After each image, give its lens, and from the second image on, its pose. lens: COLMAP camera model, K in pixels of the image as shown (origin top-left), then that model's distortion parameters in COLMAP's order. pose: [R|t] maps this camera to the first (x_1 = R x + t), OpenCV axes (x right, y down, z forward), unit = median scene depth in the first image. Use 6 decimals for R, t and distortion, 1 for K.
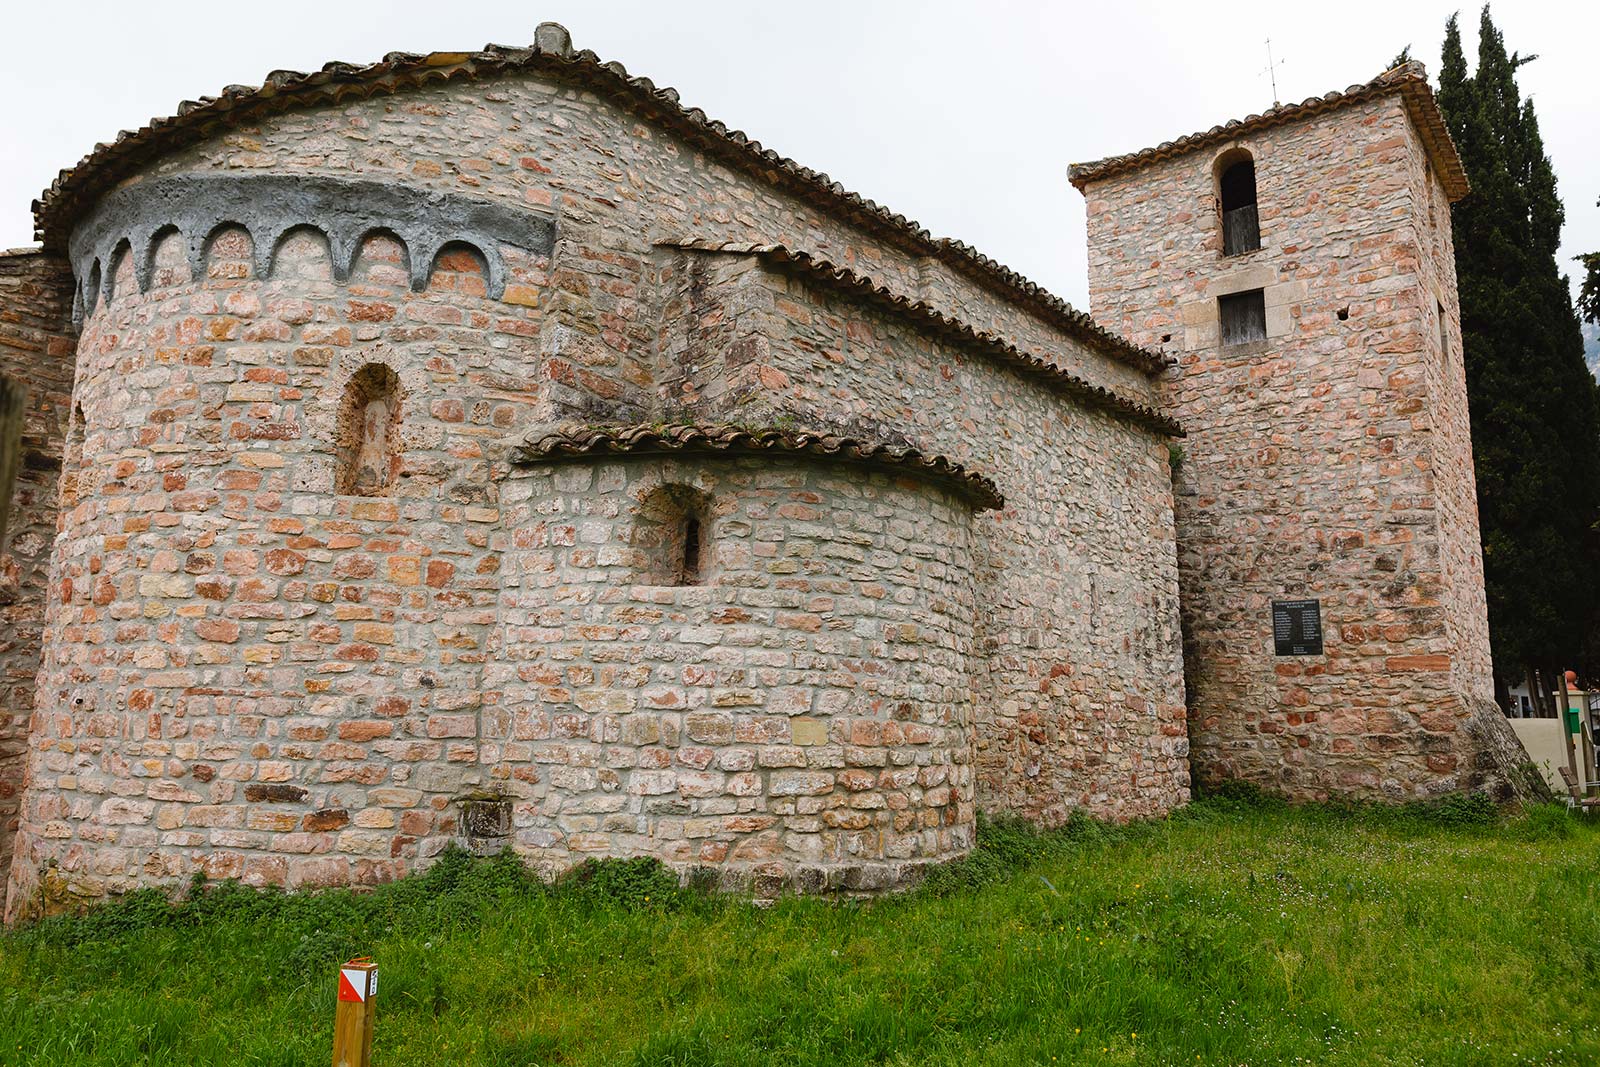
lens RADIAL K [[1116.8, 0, 800.0], [0, 1116.8, 533.5], [0, 0, 1]] dist [-0.002043, 0.000177]
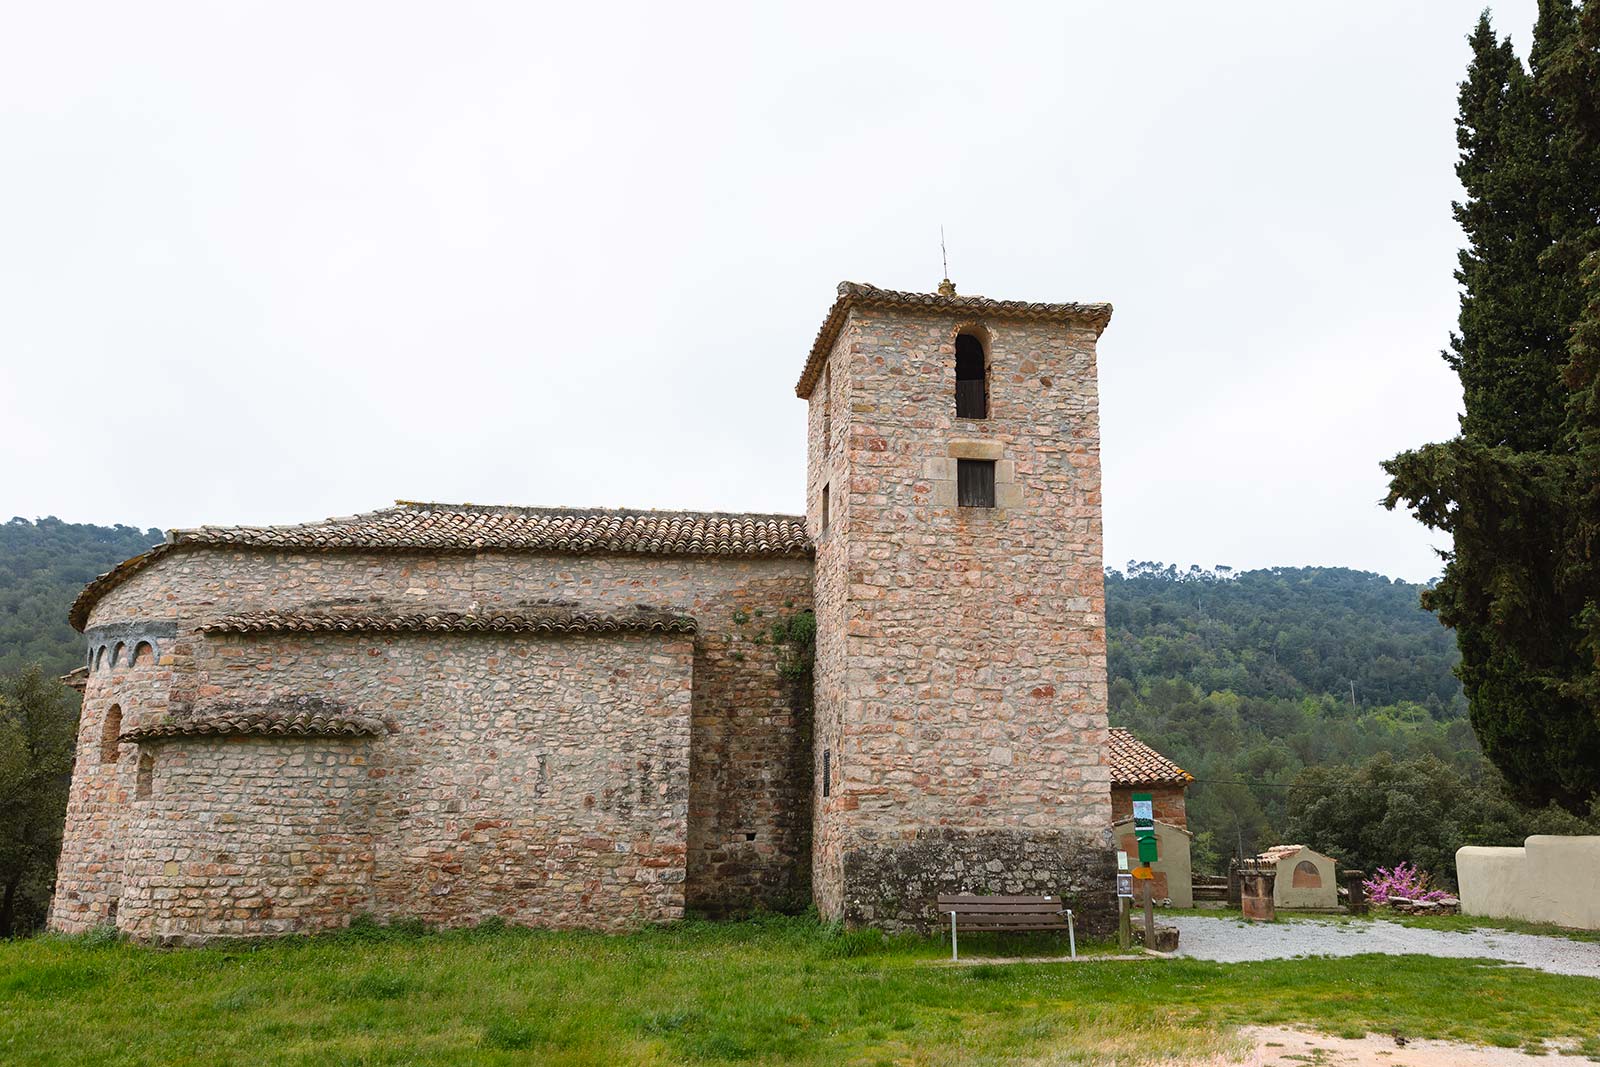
lens RADIAL K [[1258.4, 0, 906.3], [0, 1258.4, 535.1], [0, 0, 1]] dist [-0.001172, -0.003213]
pose [[0.766786, -0.164180, -0.620551, 2.468145], [0.122311, 0.986395, -0.109838, -0.013117], [0.630142, 0.008322, 0.776435, 0.025839]]
